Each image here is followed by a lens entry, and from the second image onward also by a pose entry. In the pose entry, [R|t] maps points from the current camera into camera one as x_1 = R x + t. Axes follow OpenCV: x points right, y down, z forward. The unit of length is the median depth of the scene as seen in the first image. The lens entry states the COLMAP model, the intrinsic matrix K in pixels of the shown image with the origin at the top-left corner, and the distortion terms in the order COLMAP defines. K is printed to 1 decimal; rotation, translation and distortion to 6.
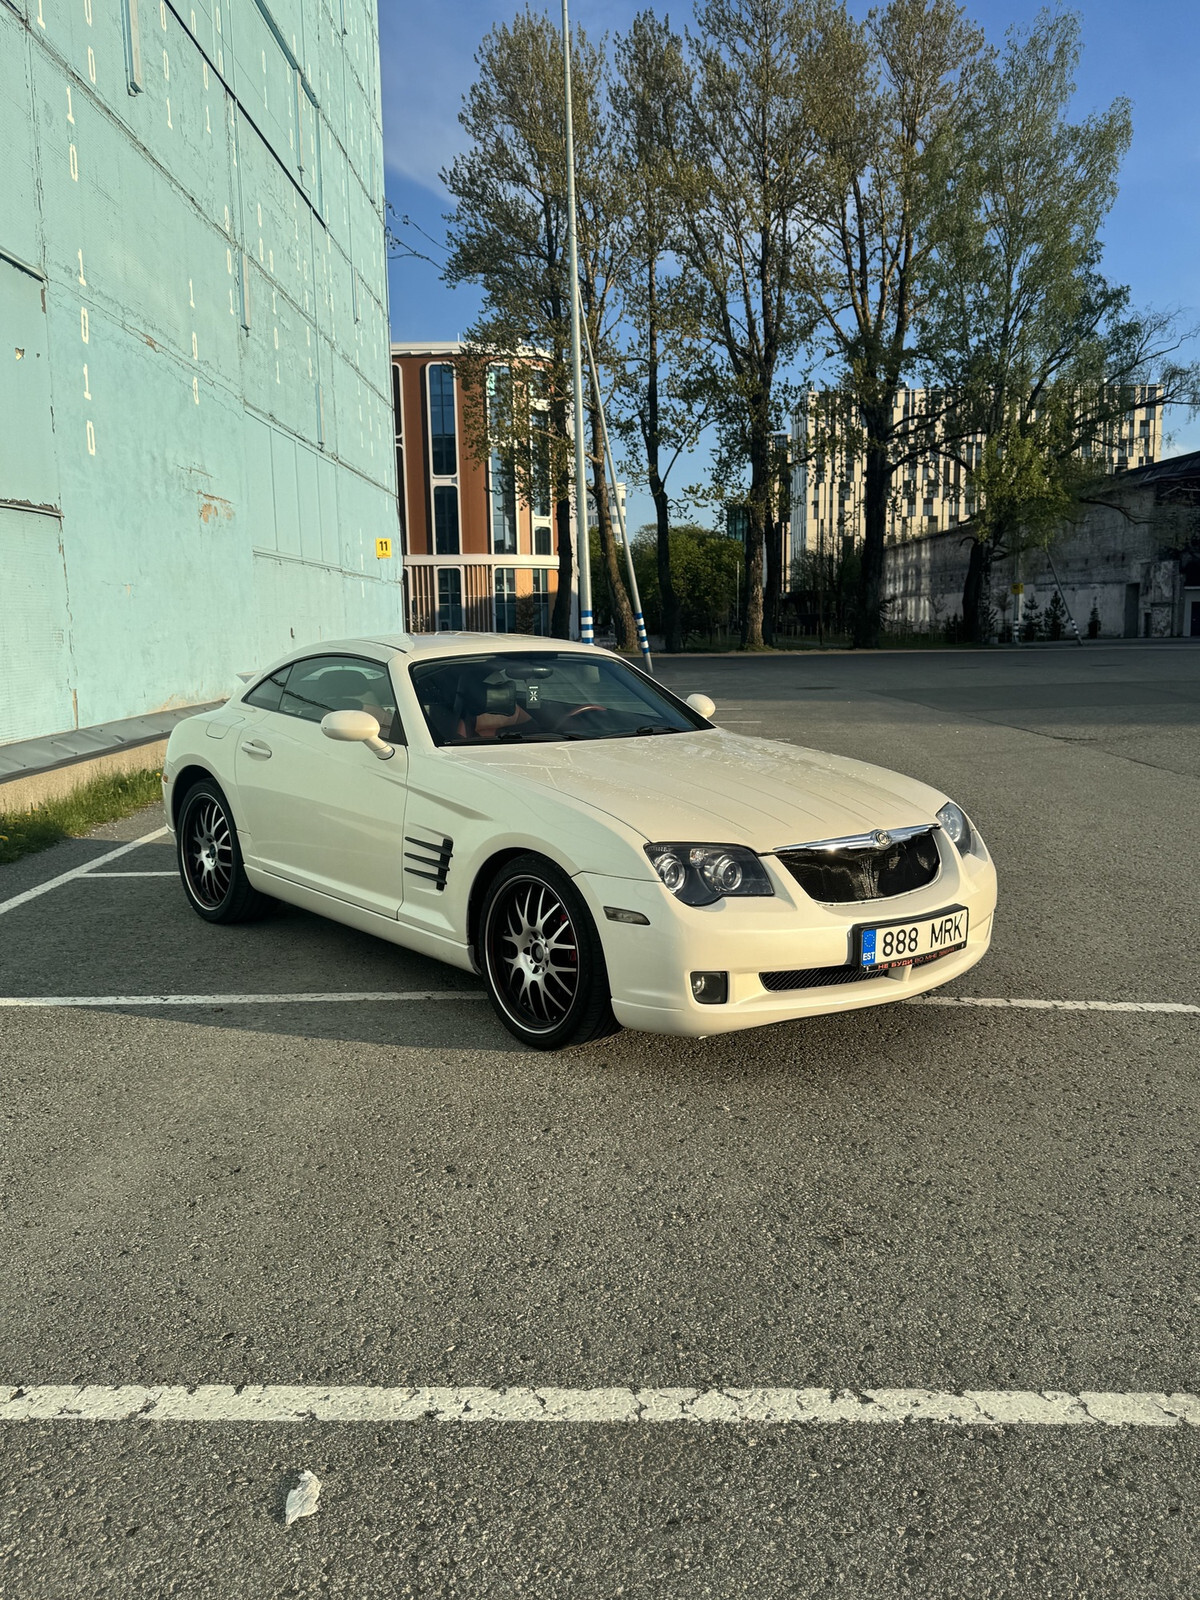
lens RADIAL K [[1454.4, 0, 600.0], [0, 1454.4, 800.0], [0, 0, 1]] dist [0.165028, -0.306371]
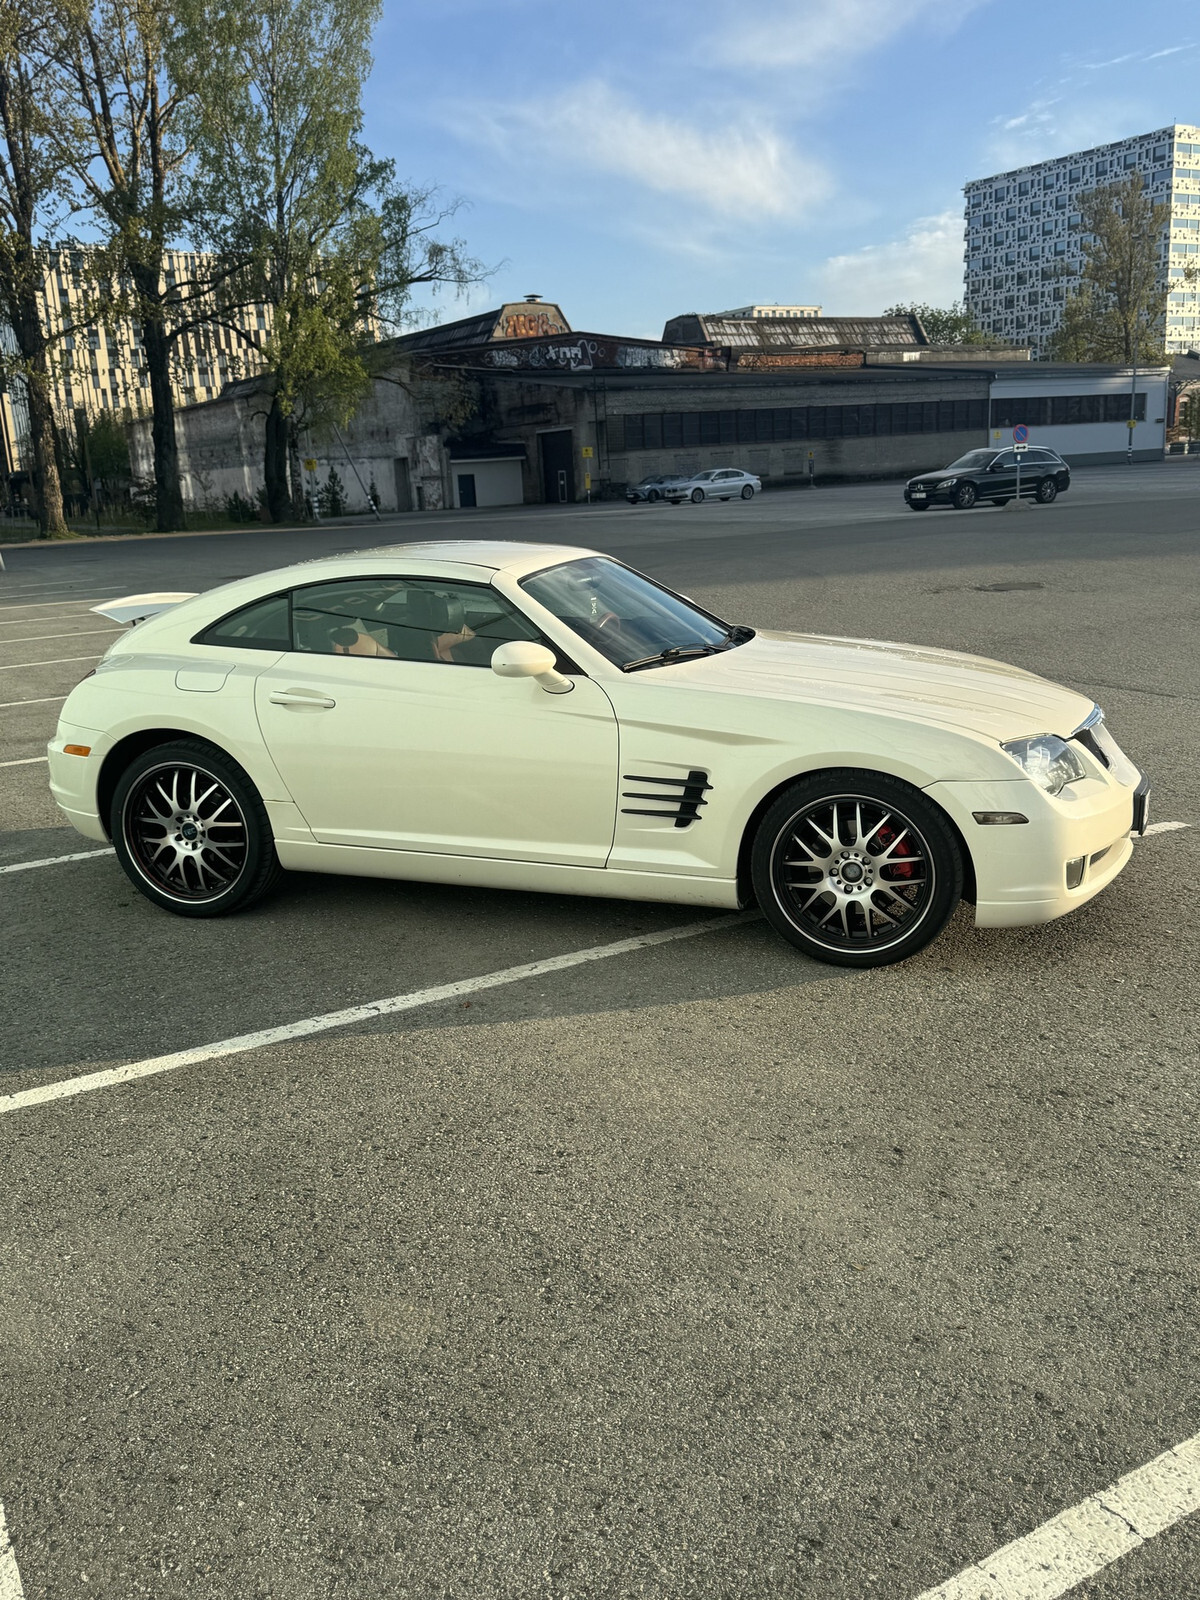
lens RADIAL K [[1454.4, 0, 600.0], [0, 1454.4, 800.0], [0, 0, 1]] dist [0.165028, -0.306371]
pose [[0.841420, -0.147292, 0.519920, -0.108699], [0.103491, 0.988250, 0.112483, -0.011085], [-0.530379, -0.040839, 0.846777, 0.042259]]
